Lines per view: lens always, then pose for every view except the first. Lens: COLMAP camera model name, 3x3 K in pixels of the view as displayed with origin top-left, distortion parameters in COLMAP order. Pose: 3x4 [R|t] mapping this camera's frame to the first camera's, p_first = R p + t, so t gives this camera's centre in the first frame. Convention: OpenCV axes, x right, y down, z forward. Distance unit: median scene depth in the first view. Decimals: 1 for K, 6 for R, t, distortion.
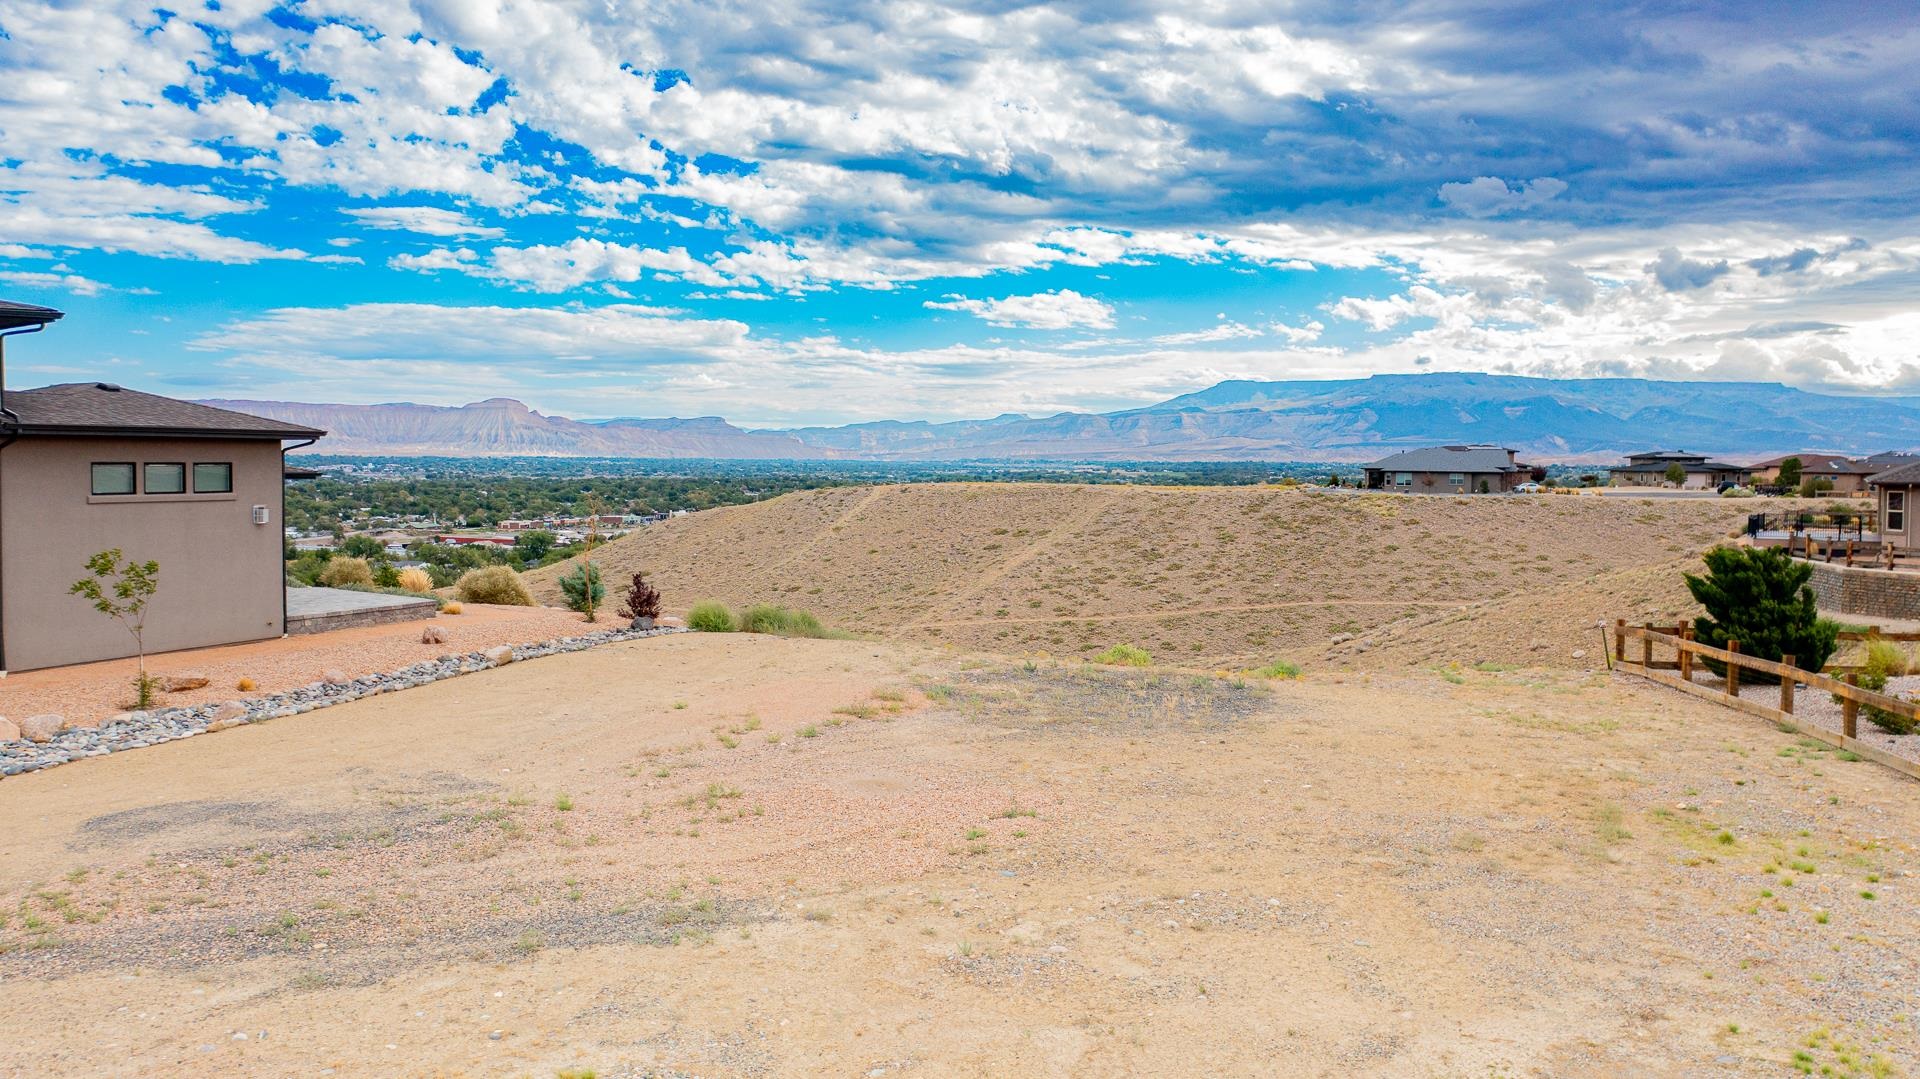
lens RADIAL K [[1519.2, 0, 962.0], [0, 1519.2, 533.9], [0, 0, 1]] dist [-0.021257, 0.007524]
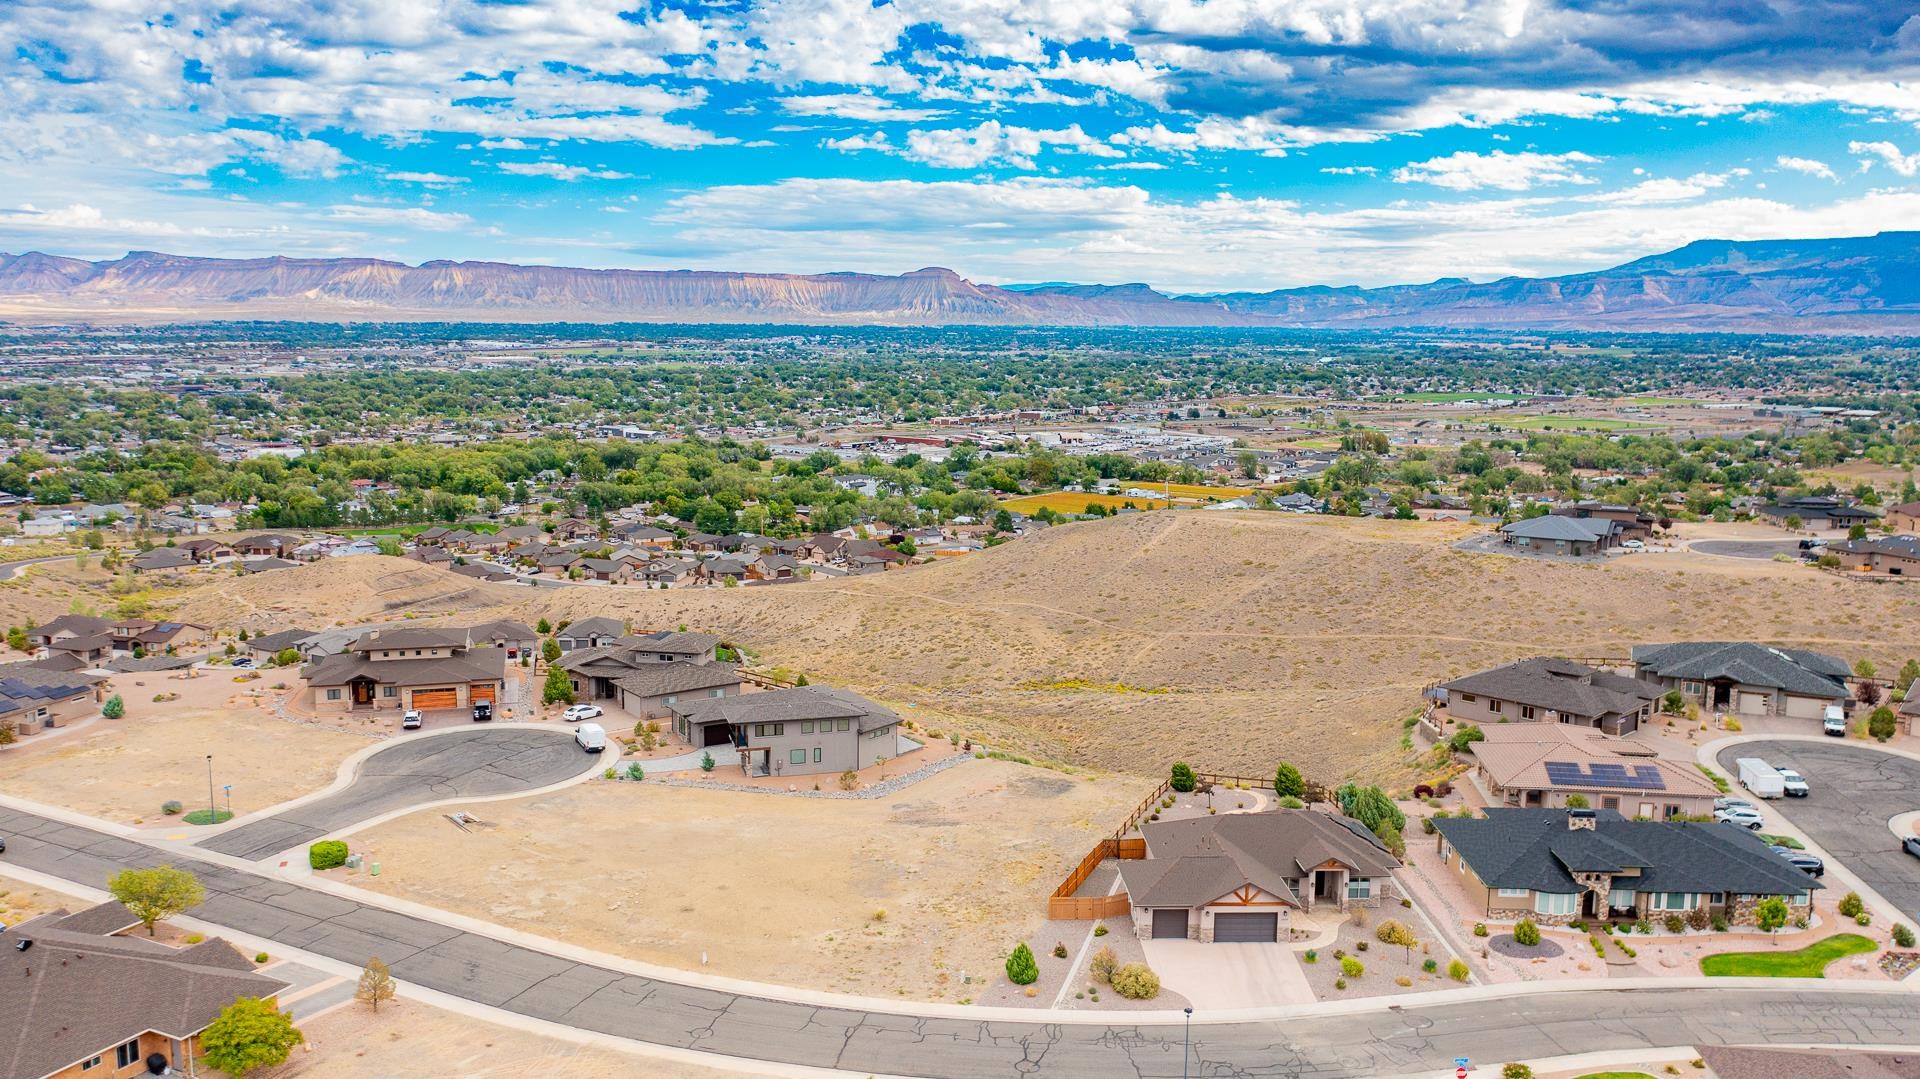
lens RADIAL K [[1528.1, 0, 957.9], [0, 1528.1, 575.5], [0, 0, 1]] dist [-0.017025, -0.001046]
pose [[0.961195, 0.046076, -0.271995, 0.032239], [-0.013804, 0.992751, 0.119392, -0.033177], [0.275524, -0.111004, 0.954864, -0.108714]]
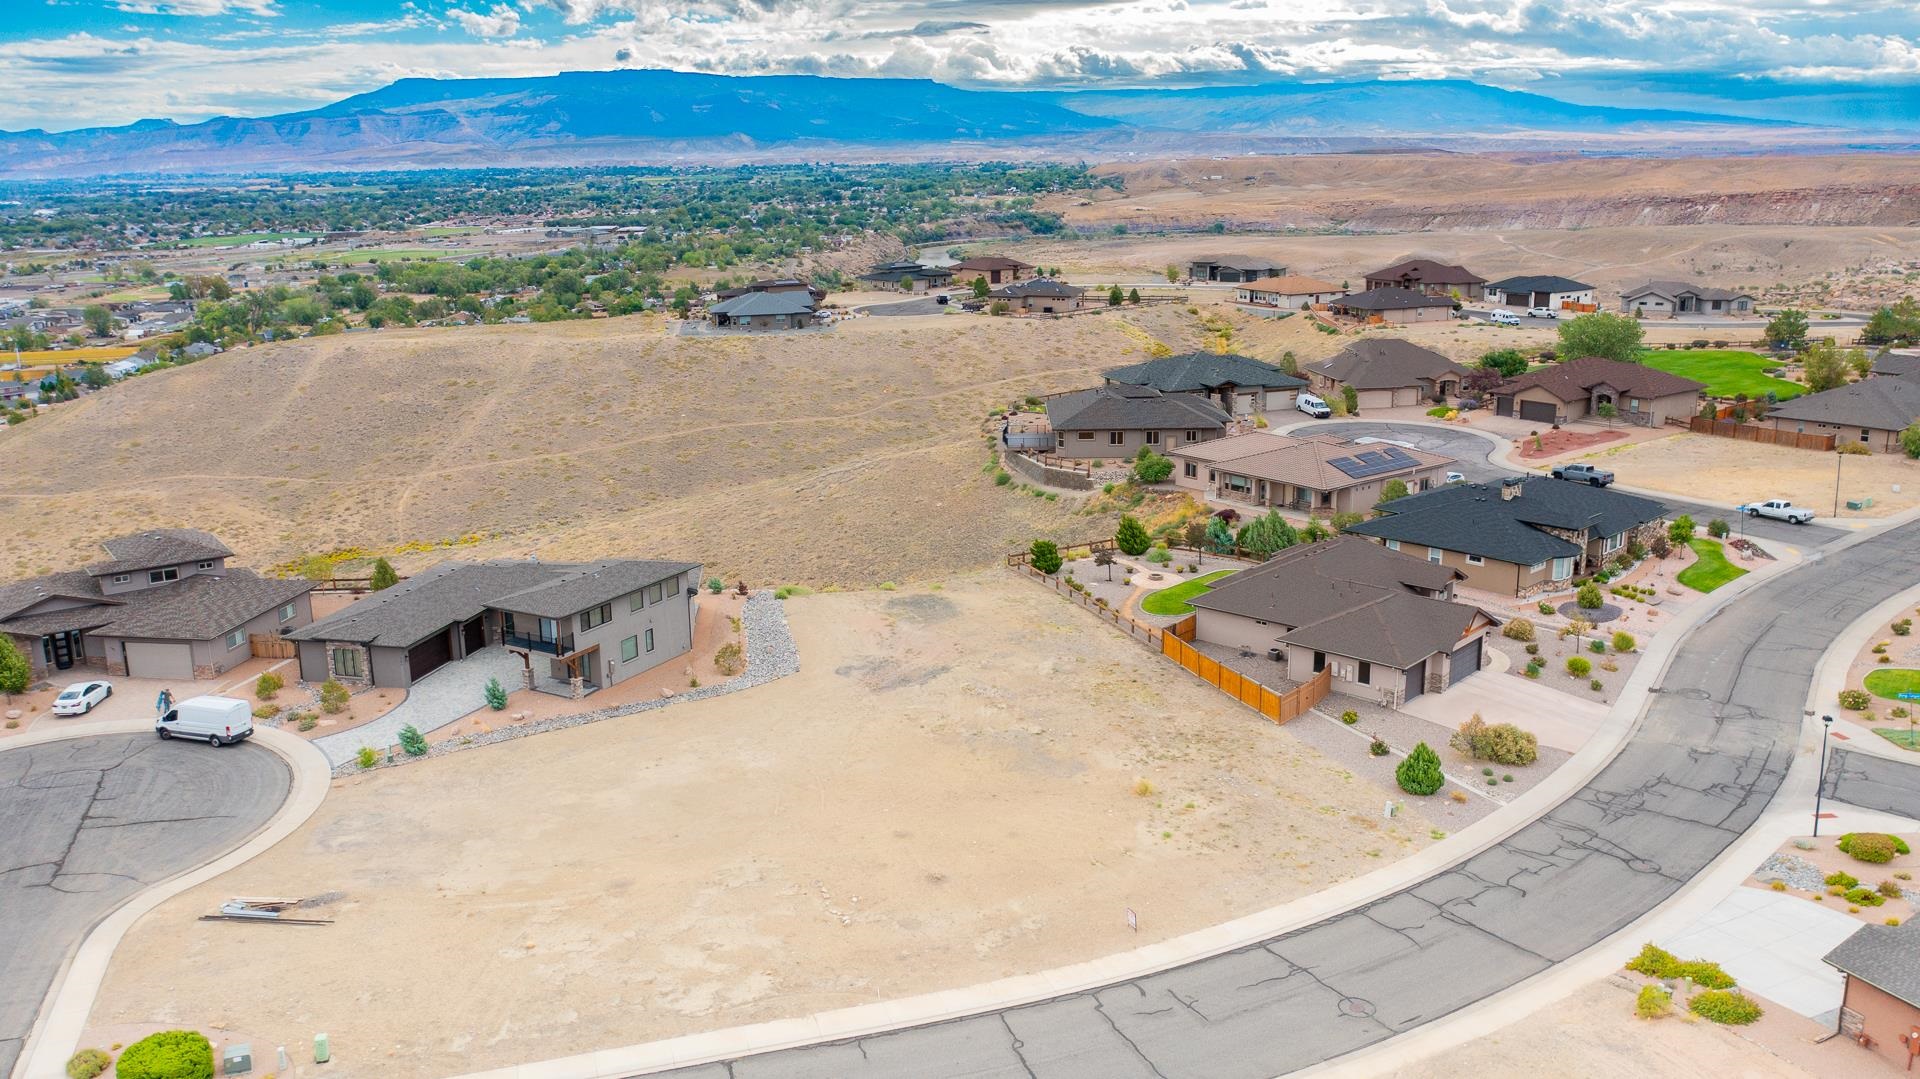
lens RADIAL K [[1519.2, 0, 962.0], [0, 1519.2, 533.9], [0, 0, 1]] dist [-0.021257, 0.007524]
pose [[0.870336, -0.141215, 0.471777, -0.043942], [0.046996, 0.977448, 0.205878, -0.023852], [-0.490211, -0.157012, 0.857345, -0.065879]]
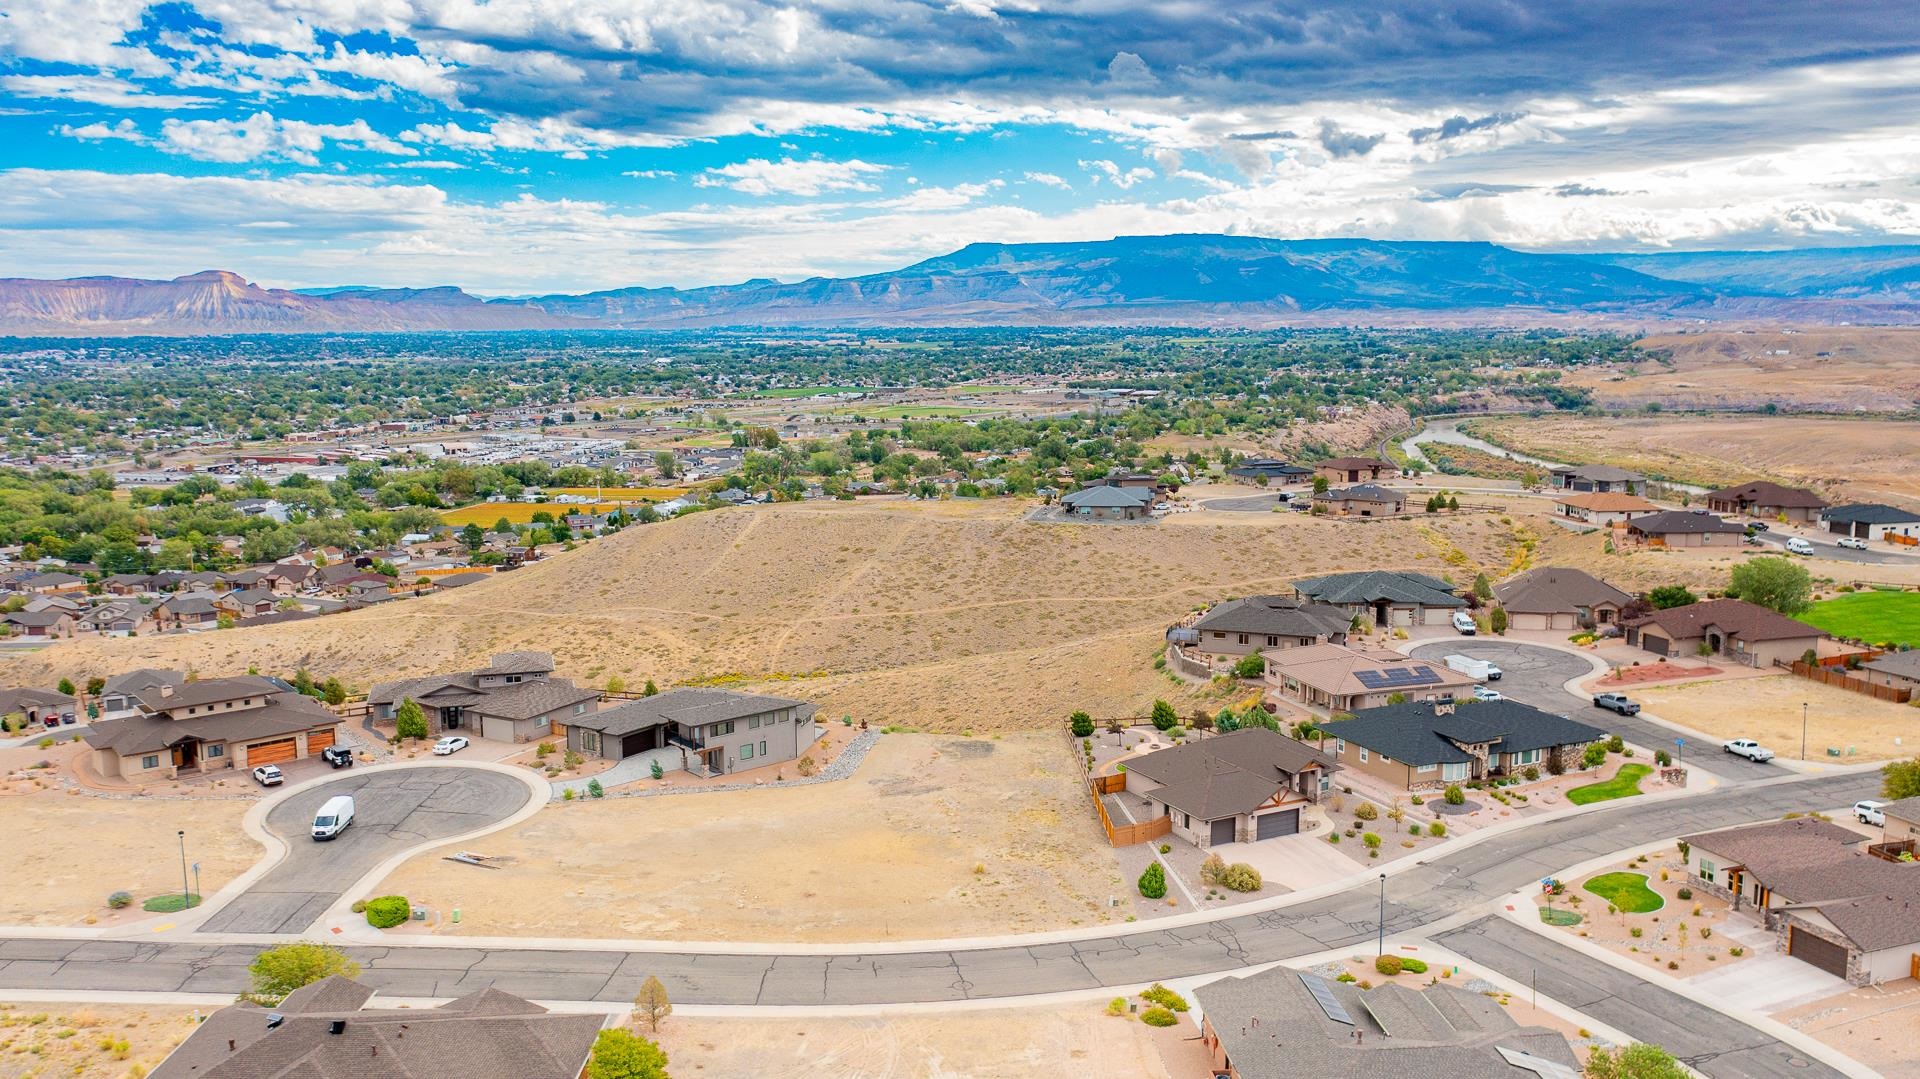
lens RADIAL K [[1532.0, 0, 962.4], [0, 1532.0, 530.4], [0, 0, 1]] dist [-0.016844, 0.003249]
pose [[0.986567, -0.036877, 0.159137, -0.021693], [0.022503, 0.995579, 0.091195, -0.033075], [-0.161797, -0.086388, 0.983036, -0.123514]]
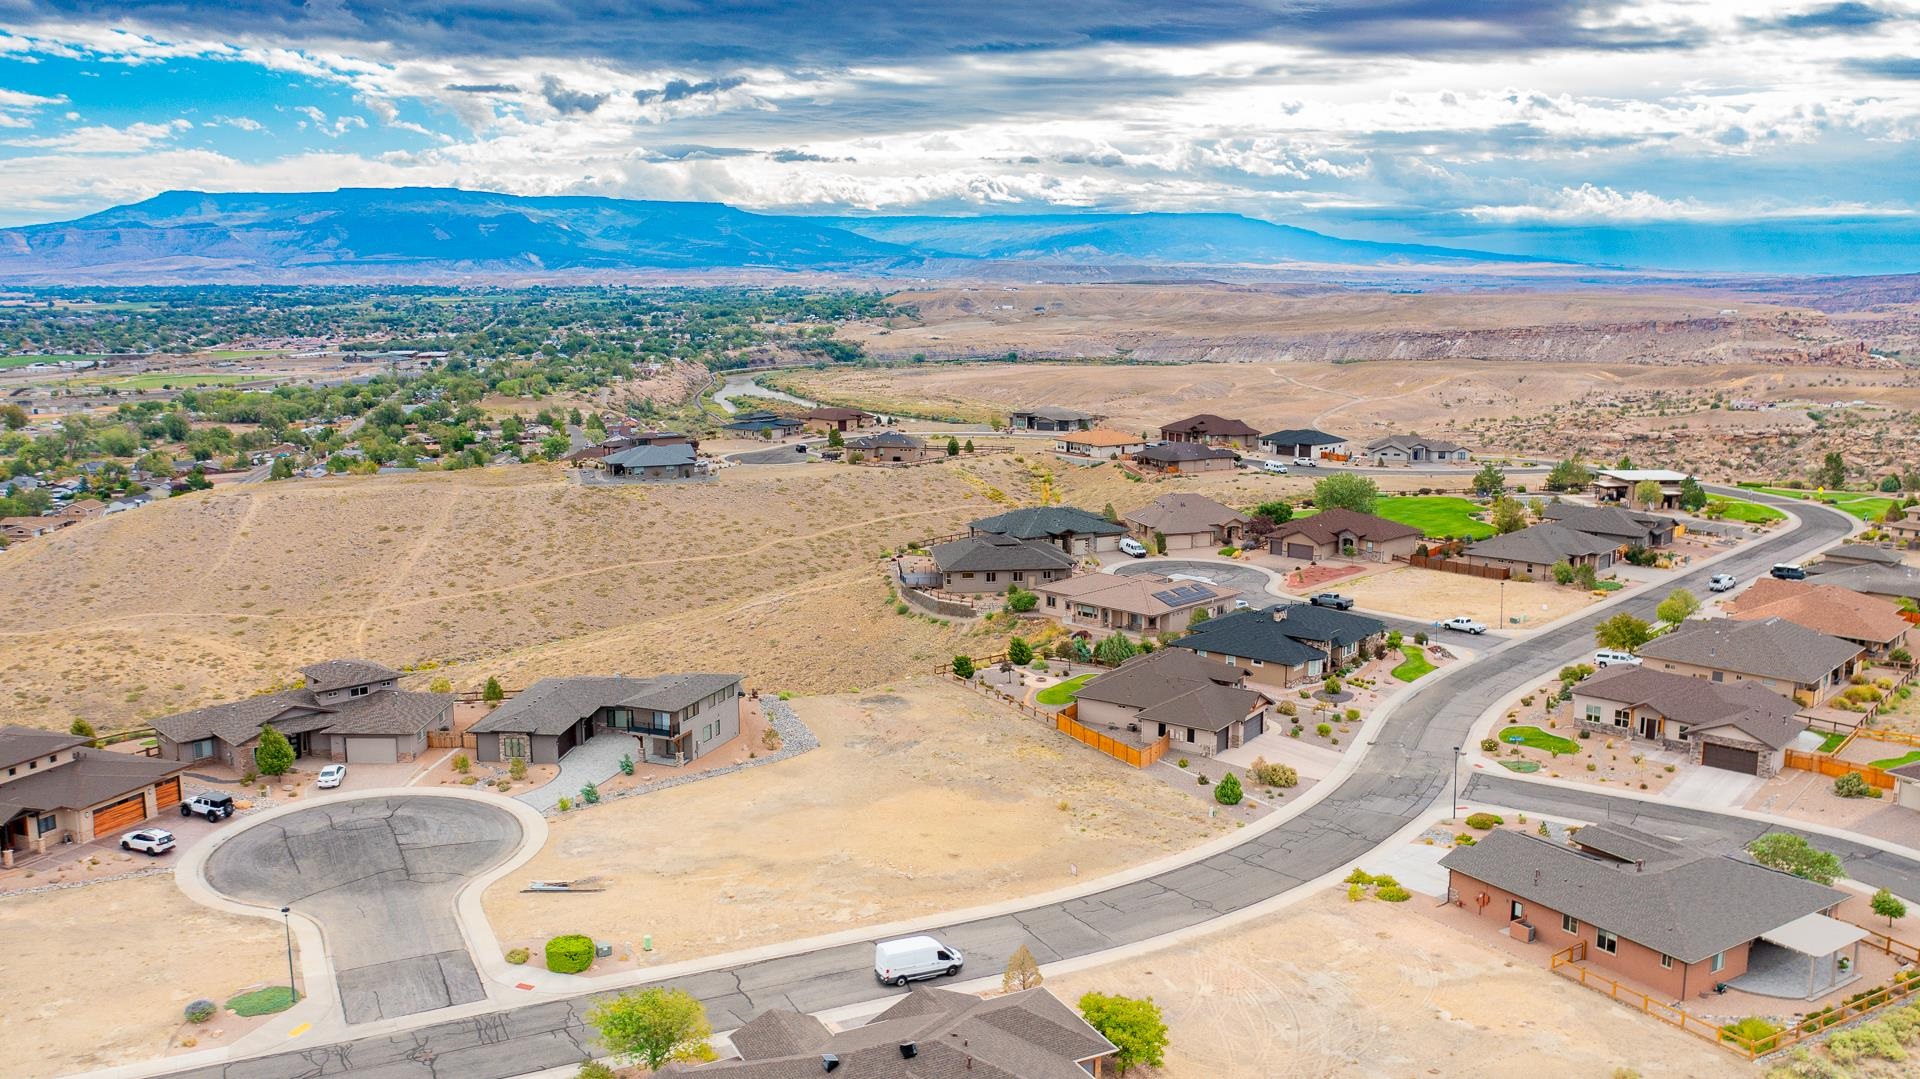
lens RADIAL K [[1525.8, 0, 963.1], [0, 1525.8, 537.2], [0, 0, 1]] dist [-0.017309, 0.007601]
pose [[0.795837, -0.112184, 0.595028, -0.079493], [0.037011, 0.989862, 0.137123, -0.034158], [-0.604379, -0.087105, 0.791921, -0.098198]]
